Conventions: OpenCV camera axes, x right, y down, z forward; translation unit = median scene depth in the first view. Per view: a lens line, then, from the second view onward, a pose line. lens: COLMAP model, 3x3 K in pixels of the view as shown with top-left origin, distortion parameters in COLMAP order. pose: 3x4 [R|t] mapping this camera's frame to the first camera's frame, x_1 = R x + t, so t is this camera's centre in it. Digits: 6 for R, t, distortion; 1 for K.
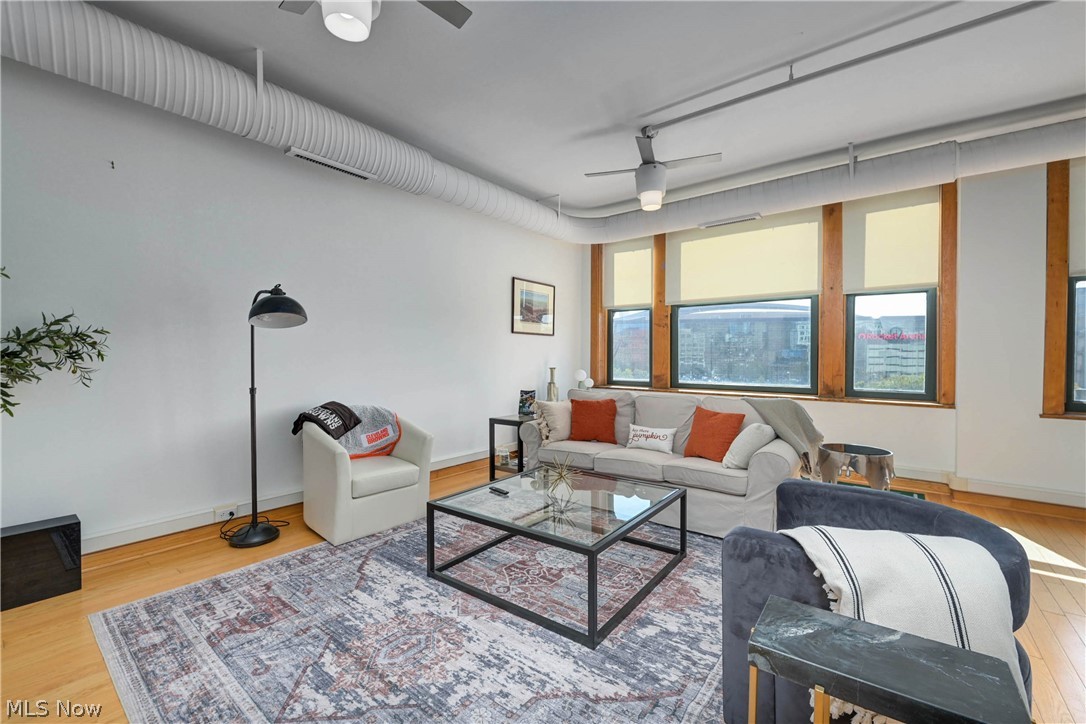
lens RADIAL K [[443.2, 0, 551.9], [0, 443.2, 359.9], [0, 0, 1]] dist [-0.006005, 0.000215]
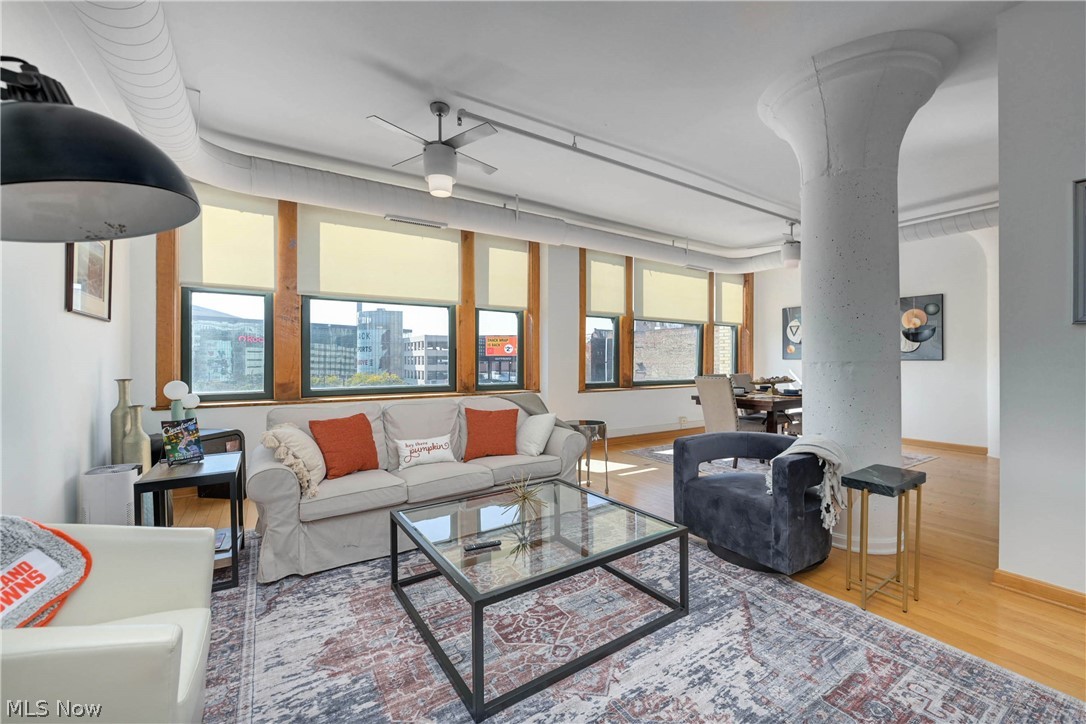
lens RADIAL K [[443.2, 0, 567.6], [0, 443.2, 360.2], [0, 0, 1]] dist [-0.006005, 0.000215]
pose [[0.318850, -0.005619, 0.947788, -0.613573], [0.009267, 0.999953, 0.002810, -0.005100], [-0.947760, 0.007887, 0.318888, 0.522026]]
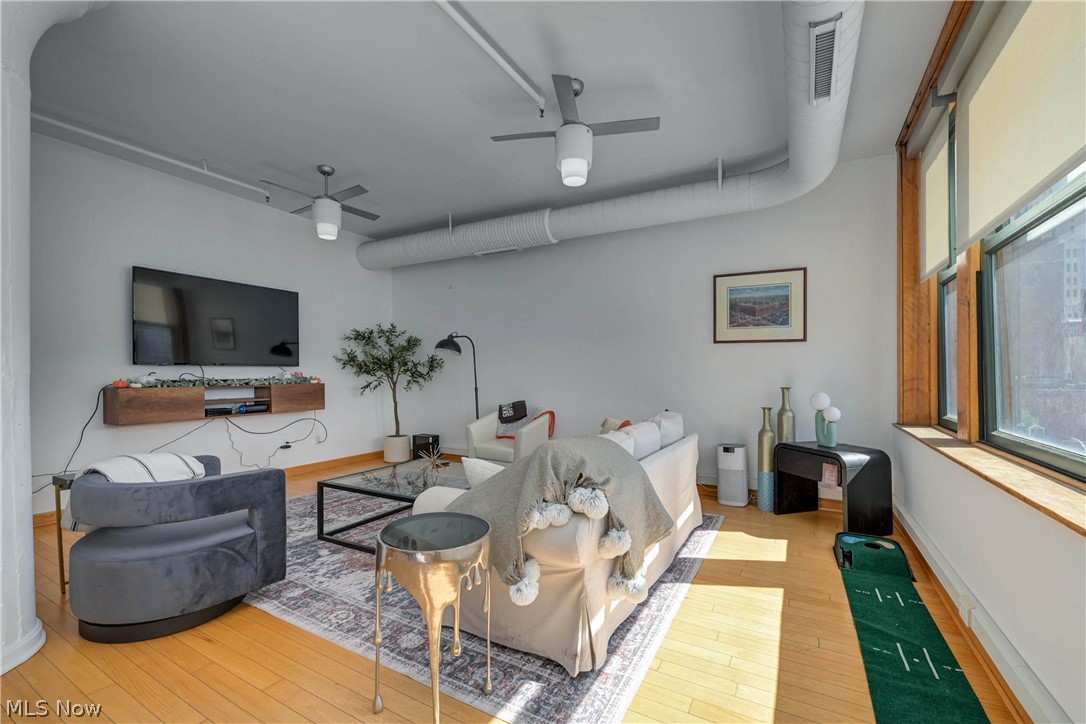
lens RADIAL K [[443.2, 0, 543.4], [0, 443.2, 368.6], [0, 0, 1]] dist [-0.006005, 0.000215]
pose [[0.166669, -0.003105, -0.986008, 1.099892], [-0.012780, 0.999904, -0.005309, -0.005958], [0.985930, 0.013486, 0.166614, 0.891162]]
